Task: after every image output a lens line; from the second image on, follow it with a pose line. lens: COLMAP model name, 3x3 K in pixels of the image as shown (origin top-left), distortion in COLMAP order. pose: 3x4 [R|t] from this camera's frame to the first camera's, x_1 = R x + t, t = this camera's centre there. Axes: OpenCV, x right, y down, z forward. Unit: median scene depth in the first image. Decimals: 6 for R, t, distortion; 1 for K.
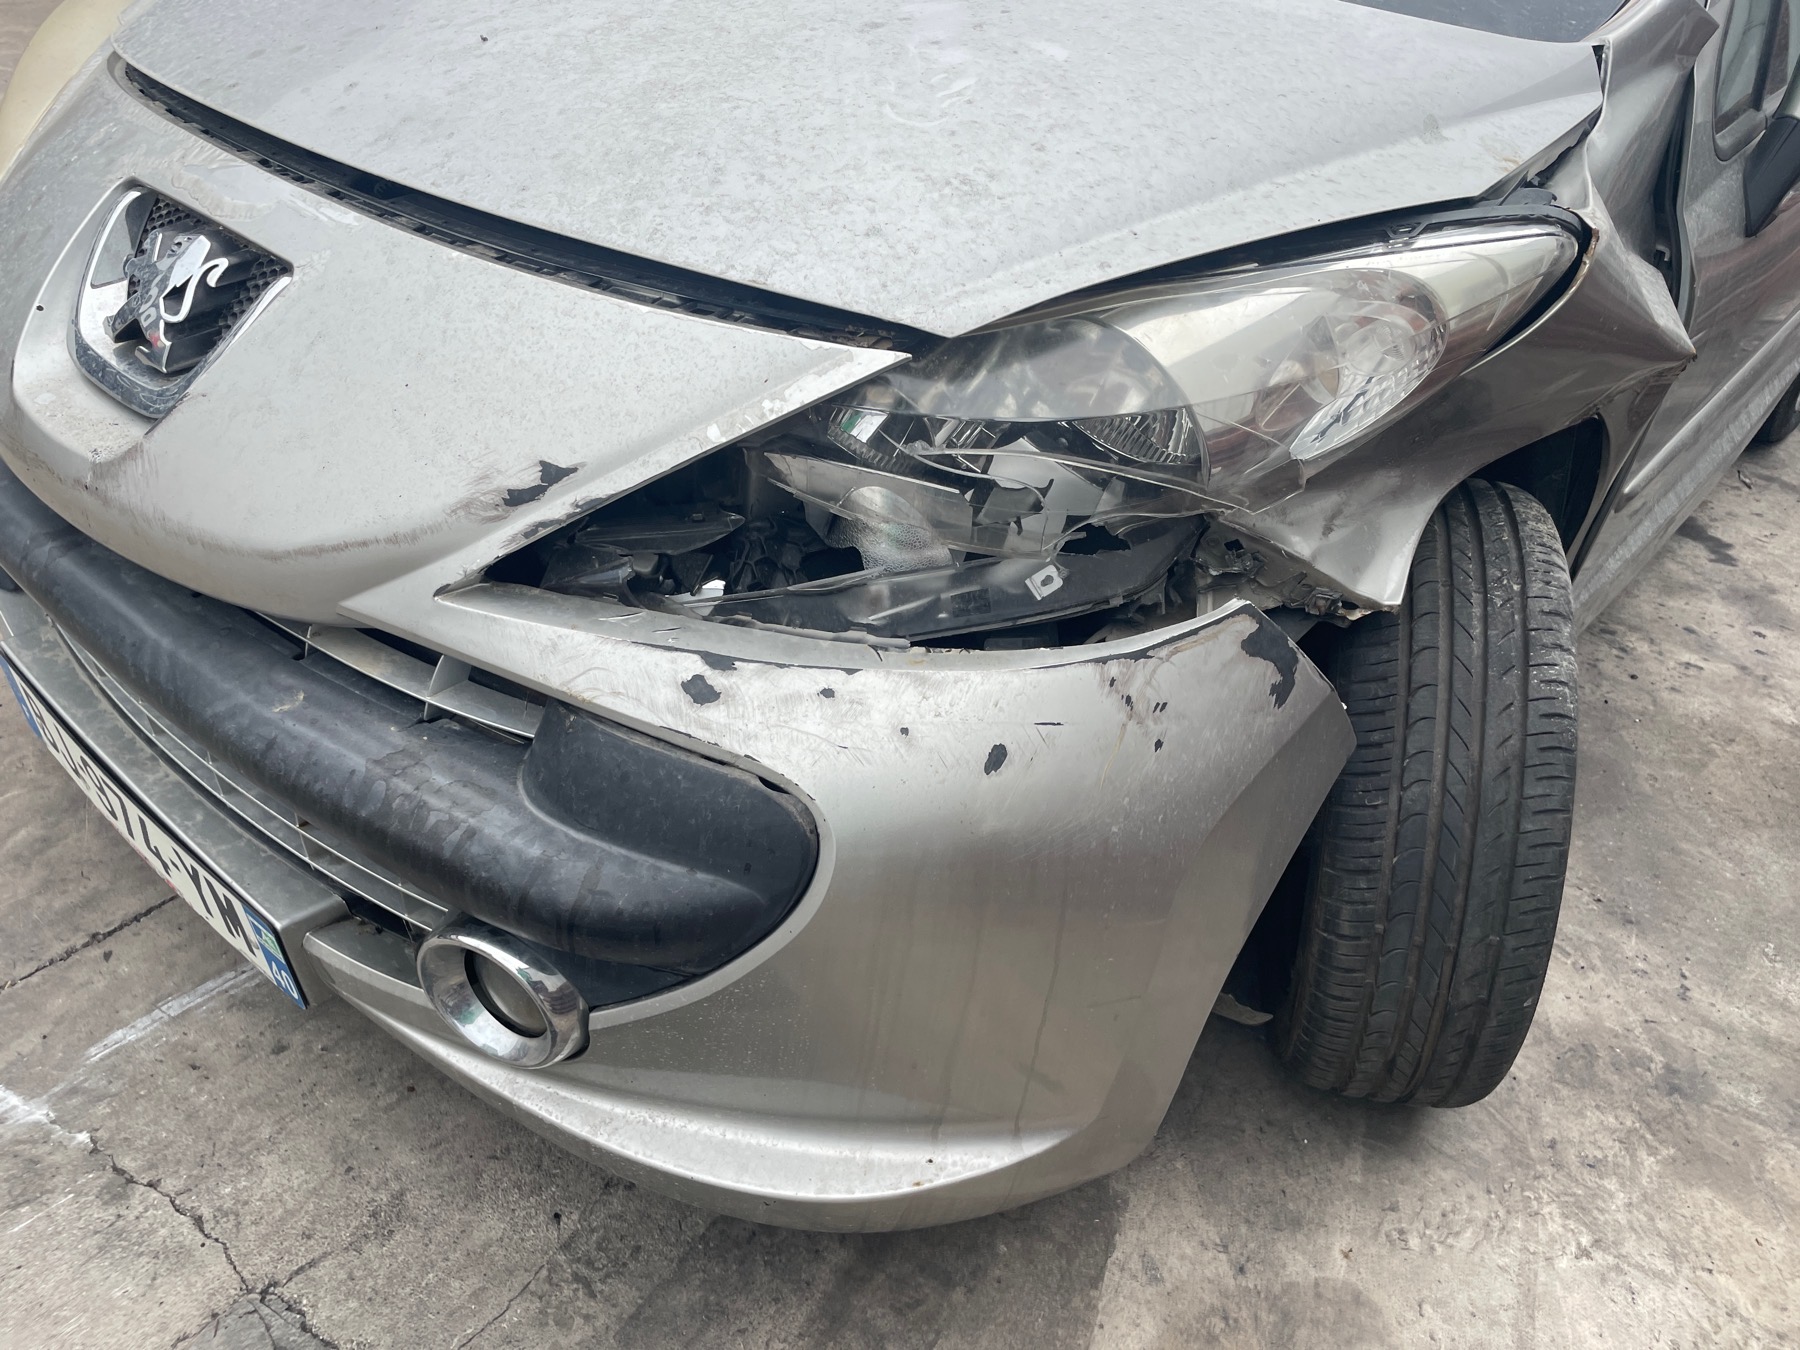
lens RADIAL K [[1356.0, 0, 879.3], [0, 1356.0, 702.4], [0, 0, 1]] dist [0.090740, -0.119957]
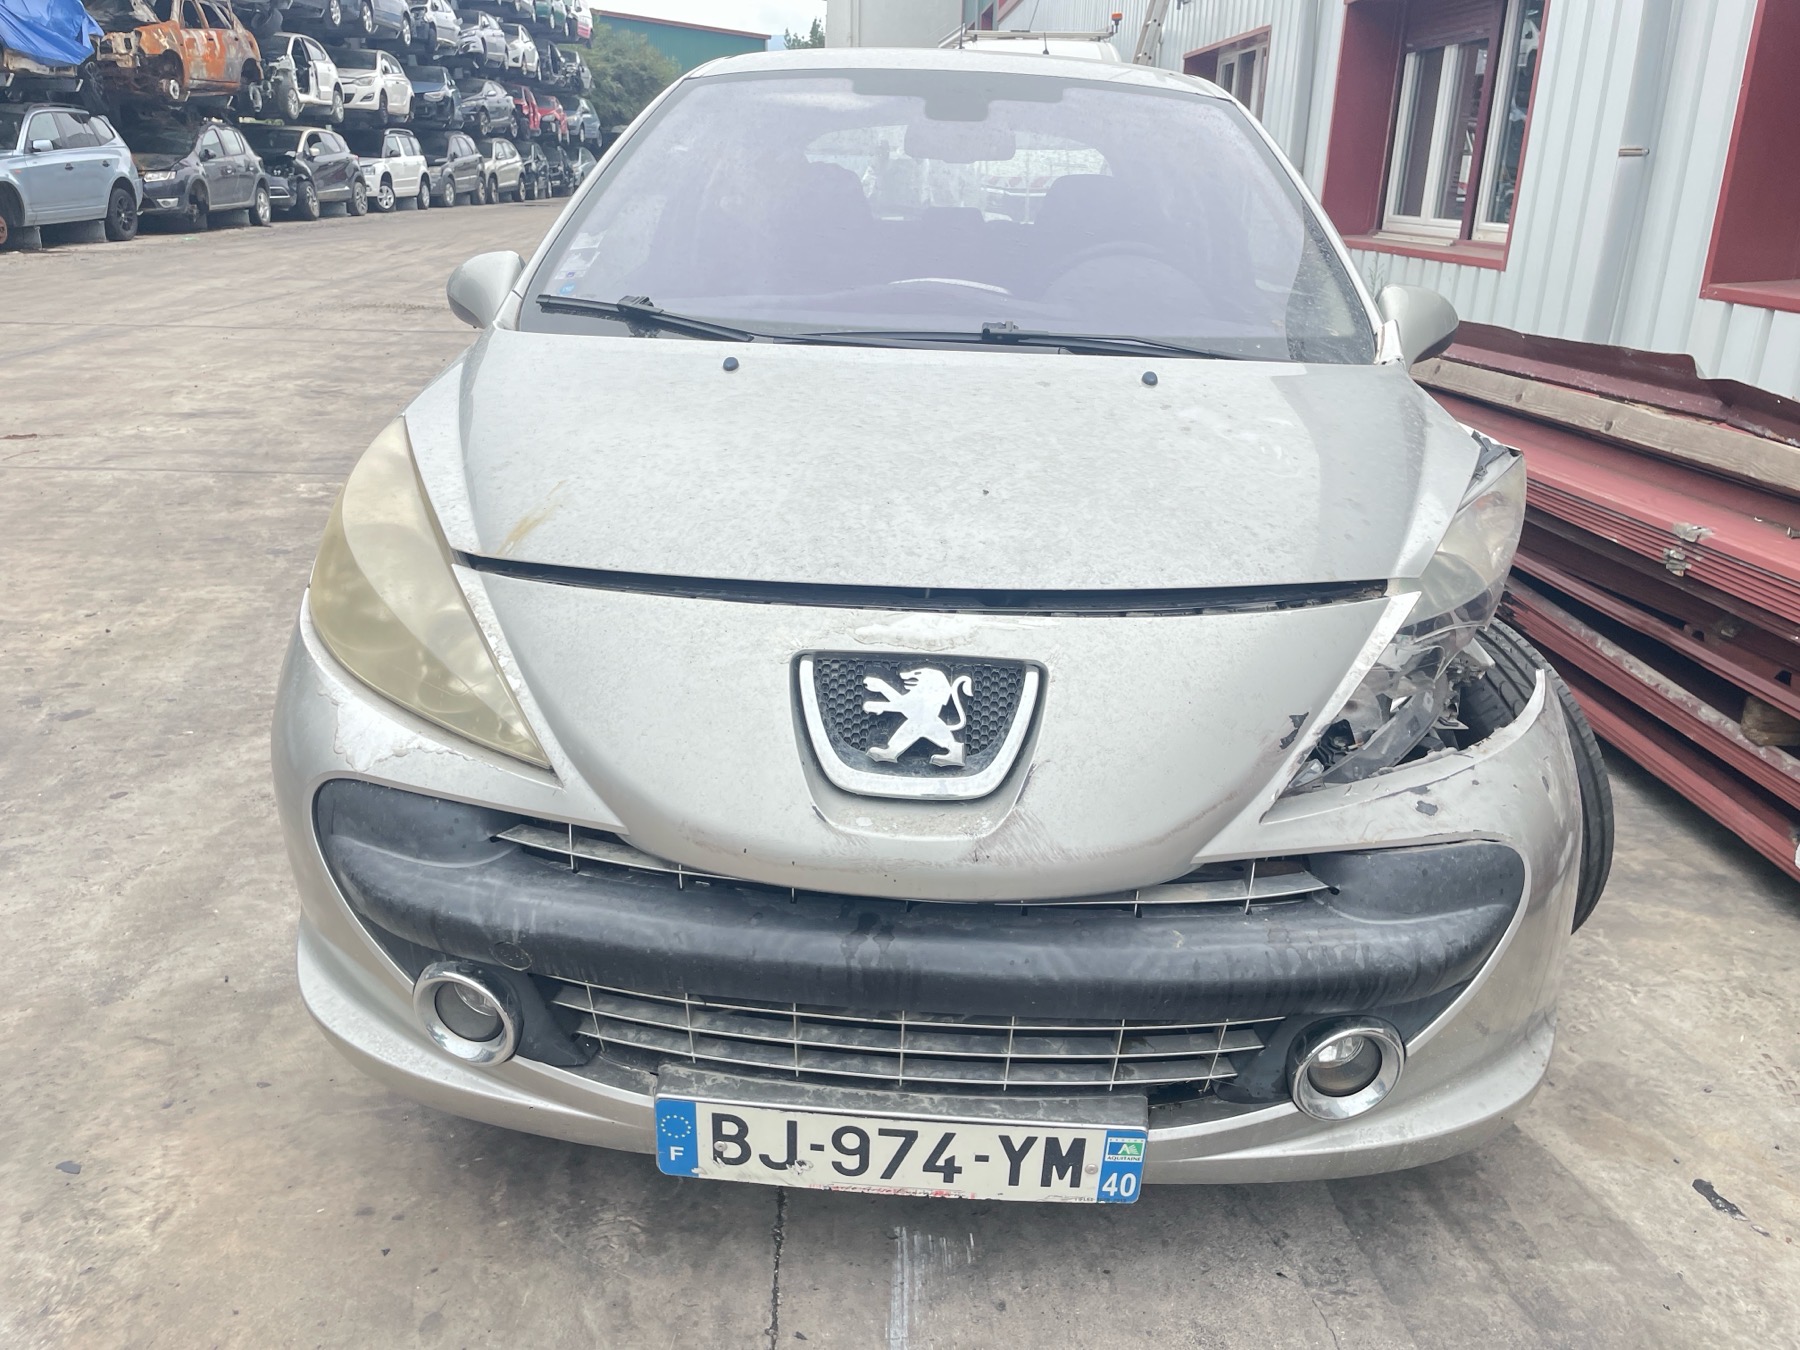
lens RADIAL K [[1372.1, 0, 898.1], [0, 1372.1, 699.6], [0, 0, 1]] dist [0.069850, -0.095445]
pose [[0.773707, -0.303645, 0.556037, -1.251398], [0.399674, 0.914914, -0.056510, -0.239366], [-0.491567, 0.265955, 0.829234, -0.100394]]
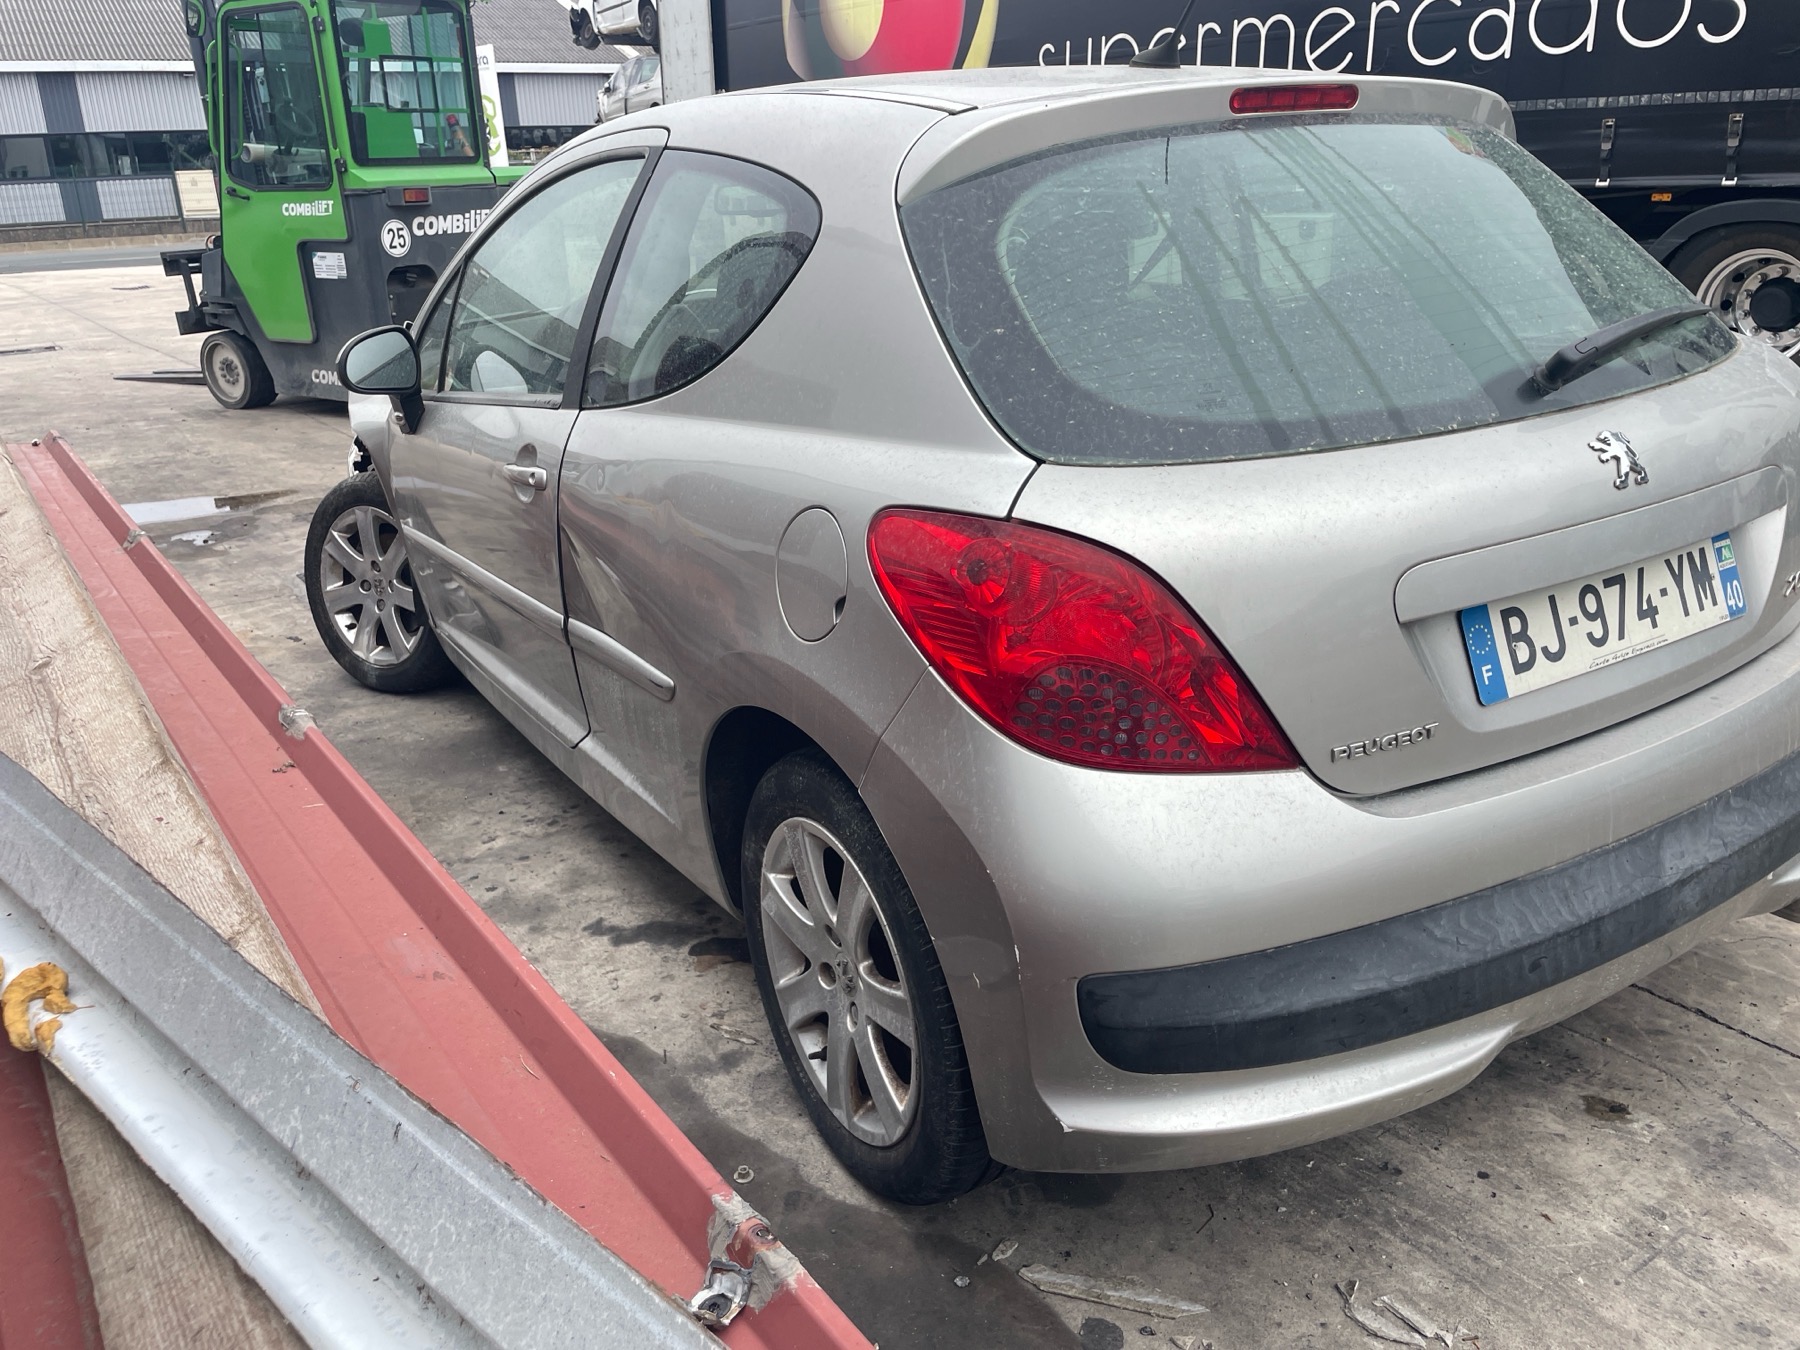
lens RADIAL K [[1378.9, 0, 898.1], [0, 1378.9, 668.7], [0, 0, 1]] dist [0.067639, -0.095313]
pose [[-0.314250, 0.238067, -0.919006, 3.431943], [-0.524944, 0.763010, 0.377159, -1.774609], [0.791000, 0.600949, -0.114804, 2.859757]]
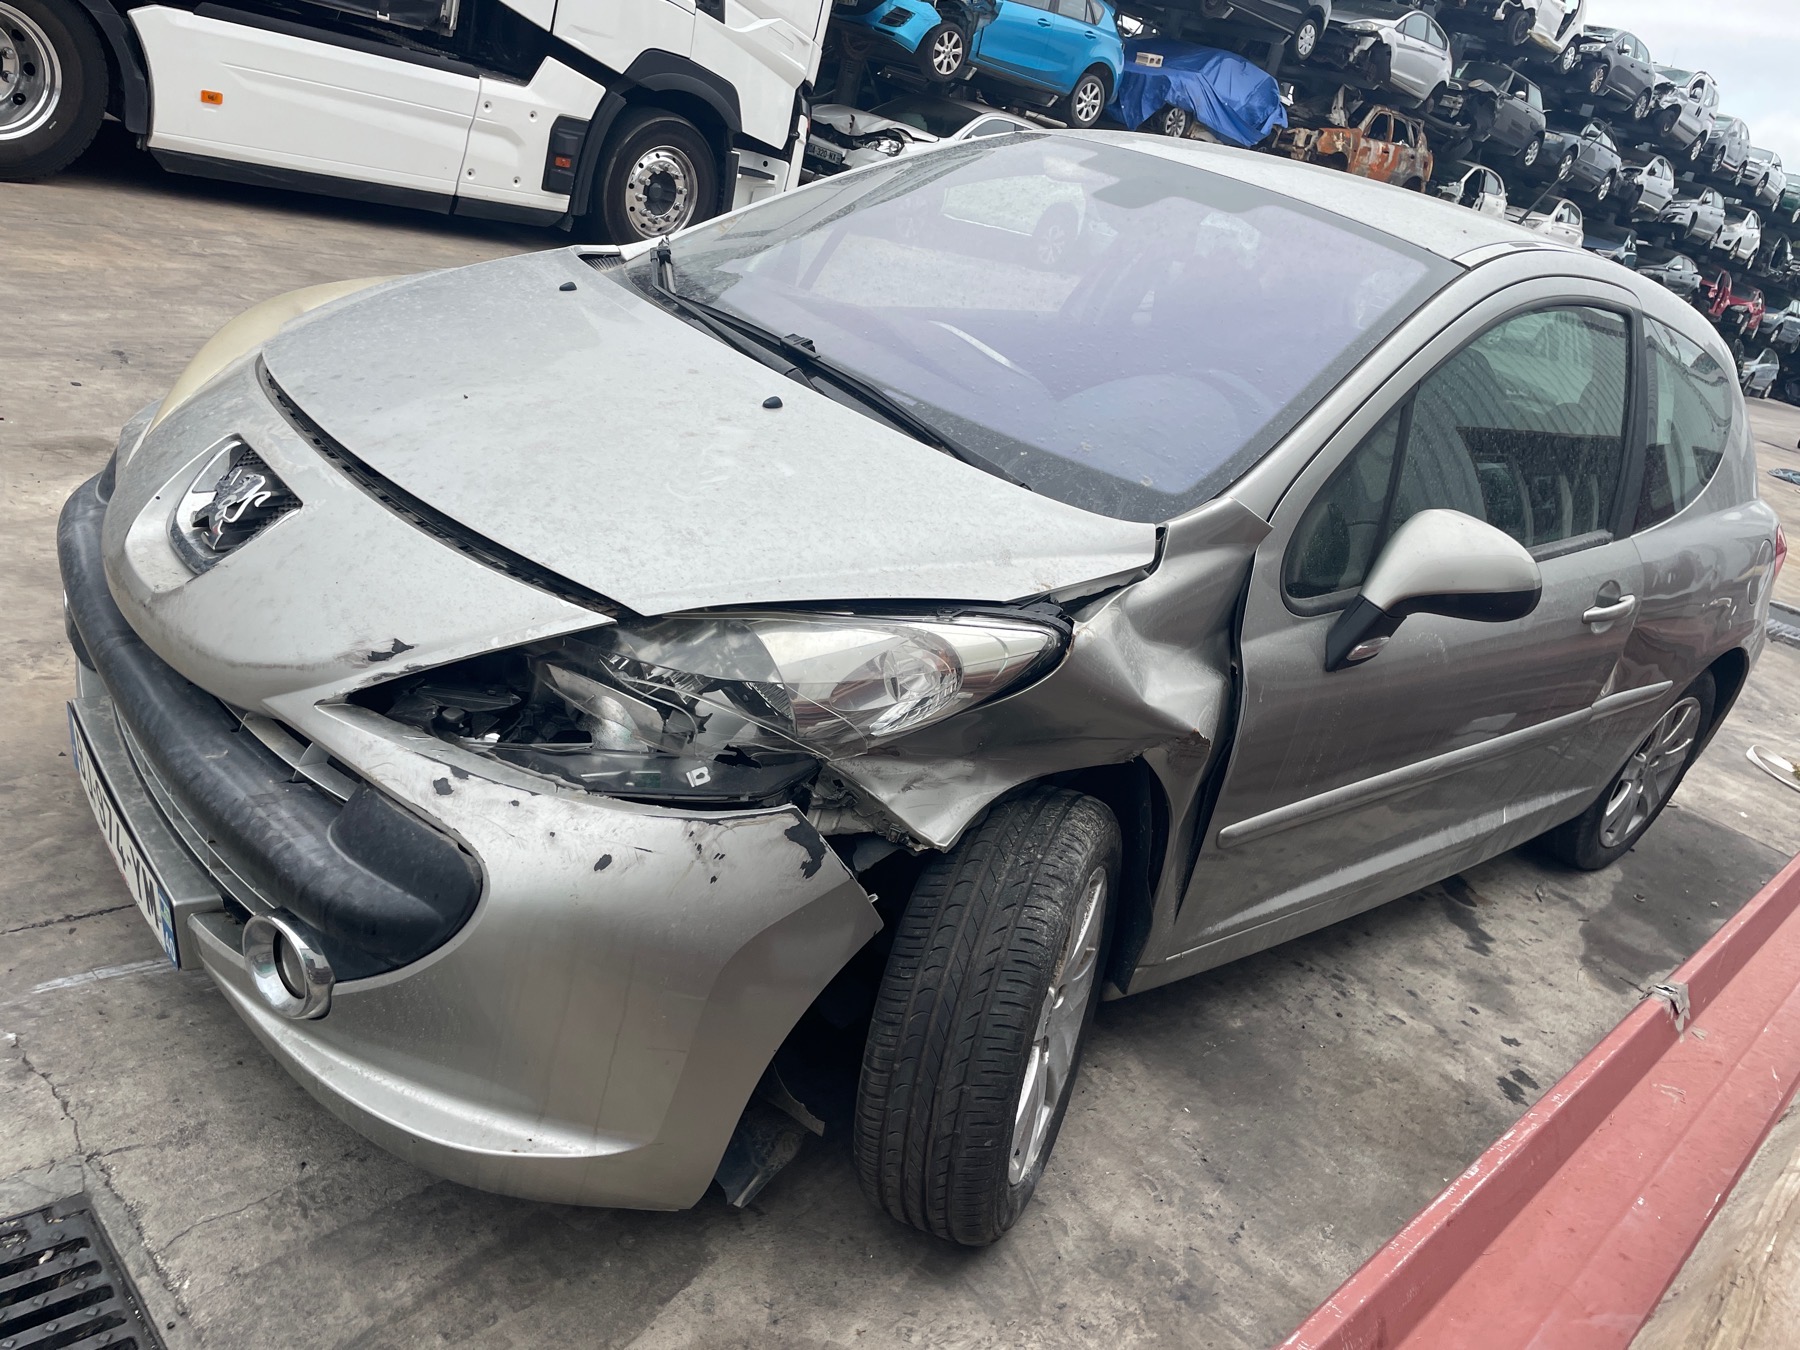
lens RADIAL K [[1356.0, 0, 879.3], [0, 1356.0, 702.4], [0, 0, 1]] dist [0.090740, -0.119957]
pose [[0.977163, 0.196079, -0.081883, 0.409410], [-0.208938, 0.956787, -0.202247, 0.096488], [0.038688, 0.214737, 0.975905, -0.508200]]
